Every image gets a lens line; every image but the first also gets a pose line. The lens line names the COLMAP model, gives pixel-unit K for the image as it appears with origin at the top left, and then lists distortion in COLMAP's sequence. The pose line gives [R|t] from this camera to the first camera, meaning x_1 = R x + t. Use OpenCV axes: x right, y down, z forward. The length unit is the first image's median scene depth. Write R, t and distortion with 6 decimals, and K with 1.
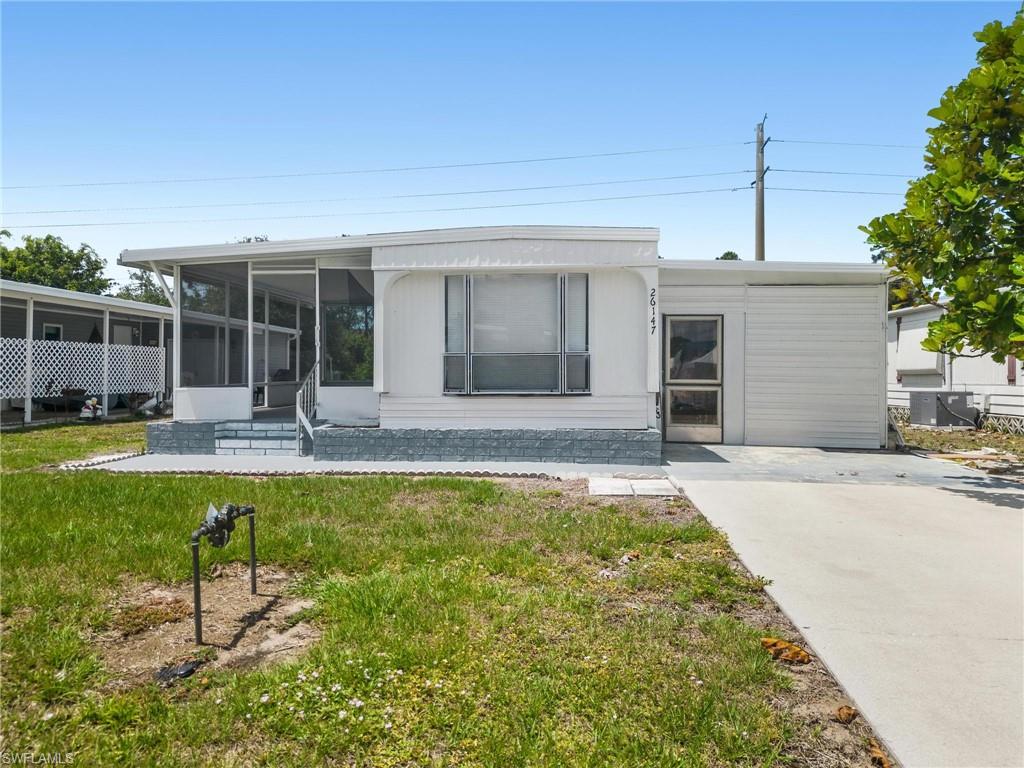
lens RADIAL K [[729.8, 0, 512.0], [0, 729.8, 384.0], [0, 0, 1]] dist [0.066664, -0.076399]
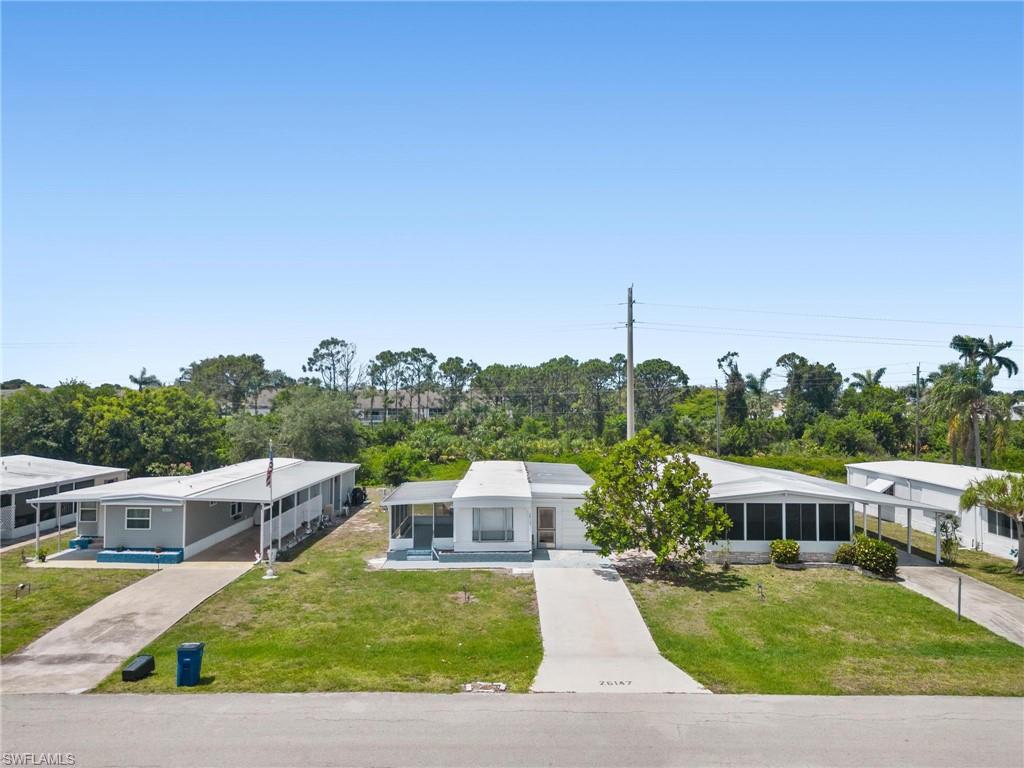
lens RADIAL K [[718.6, 0, 512.0], [0, 718.6, 384.0], [0, 0, 1]] dist [0.069108, -0.065877]
pose [[0.995814, -0.002653, 0.091365, -0.215298], [0.005568, 0.999483, -0.031669, -0.623943], [-0.091233, 0.032046, 0.995314, -2.474115]]
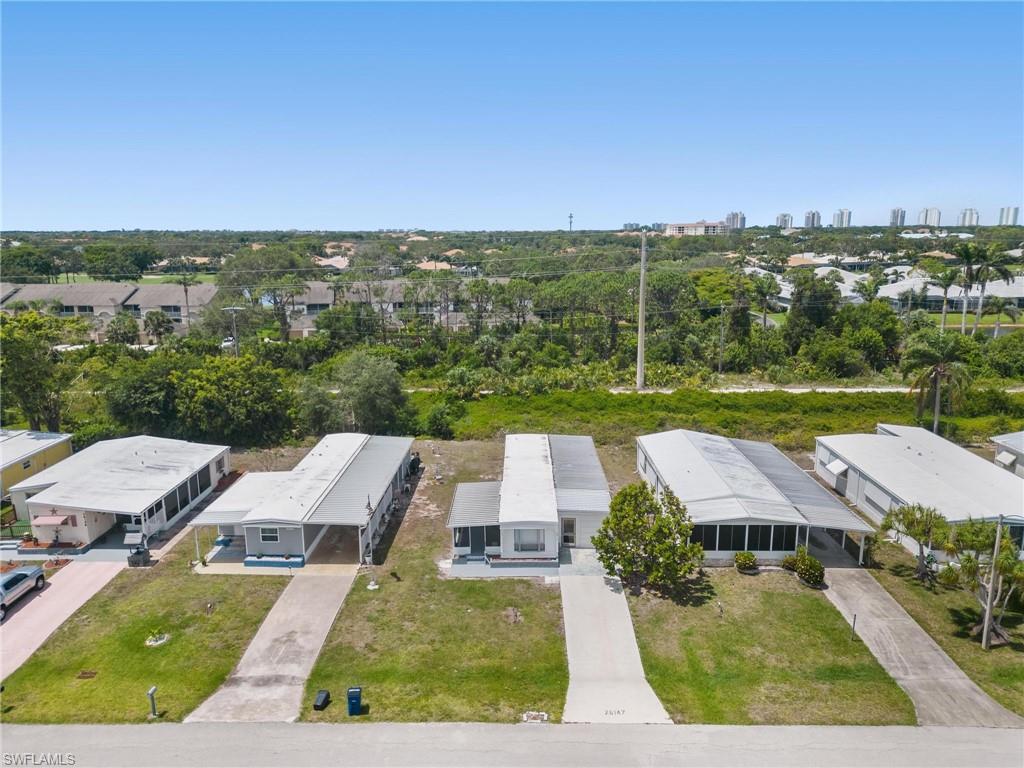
lens RADIAL K [[715.5, 0, 512.0], [0, 715.5, 384.0], [0, 0, 1]] dist [0.070655, -0.069533]
pose [[0.997344, -0.029248, 0.066703, -0.384231], [0.015120, 0.979018, 0.203212, -1.981334], [-0.071248, -0.201664, 0.976860, -3.327149]]
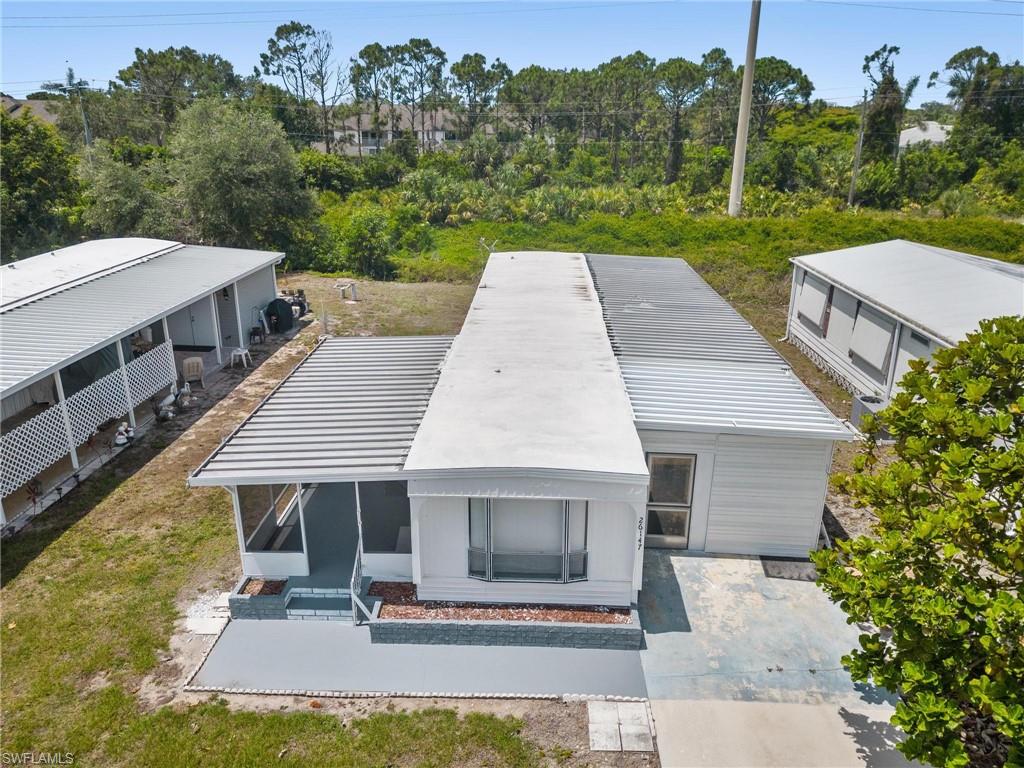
lens RADIAL K [[734.2, 0, 512.0], [0, 734.2, 384.0], [0, 0, 1]] dist [0.072307, -0.074272]
pose [[0.998975, -0.014339, 0.042939, -0.067948], [-0.000653, 0.943855, 0.330360, -0.693433], [-0.045266, -0.330049, 0.942878, -0.078007]]
